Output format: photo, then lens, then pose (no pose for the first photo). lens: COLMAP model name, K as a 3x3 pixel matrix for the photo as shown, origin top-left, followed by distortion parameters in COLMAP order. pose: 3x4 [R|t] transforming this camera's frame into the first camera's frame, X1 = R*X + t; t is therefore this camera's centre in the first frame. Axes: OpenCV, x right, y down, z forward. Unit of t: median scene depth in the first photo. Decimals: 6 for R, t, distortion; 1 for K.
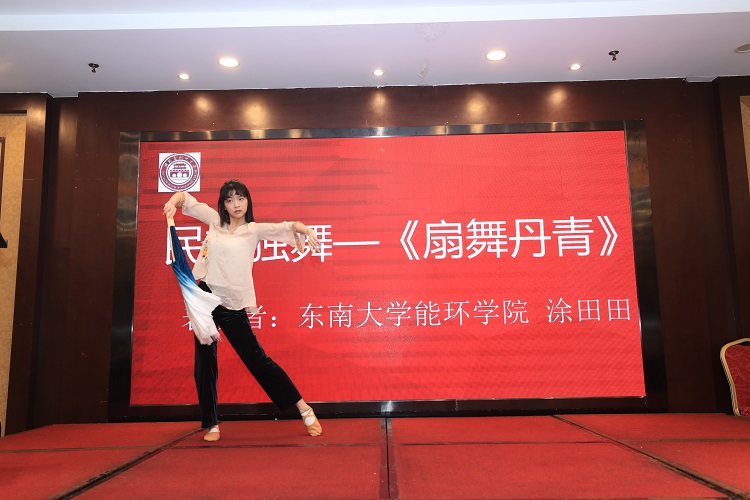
lens RADIAL K [[648.5, 0, 374.1], [0, 648.5, 250.3], [0, 0, 1]] dist [-0.002236, 0.004278]
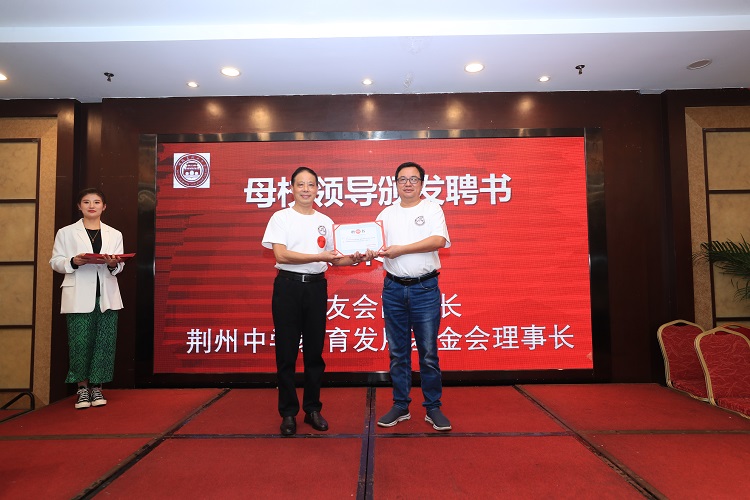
lens RADIAL K [[472.6, 0, 377.4], [0, 472.6, 251.6], [0, 0, 1]] dist [-0.021706, -0.001420]
pose [[0.999938, 0.006761, 0.008853, 0.017926], [-0.007553, 0.995662, 0.092732, -0.057916], [-0.008188, -0.092794, 0.995652, 0.164309]]
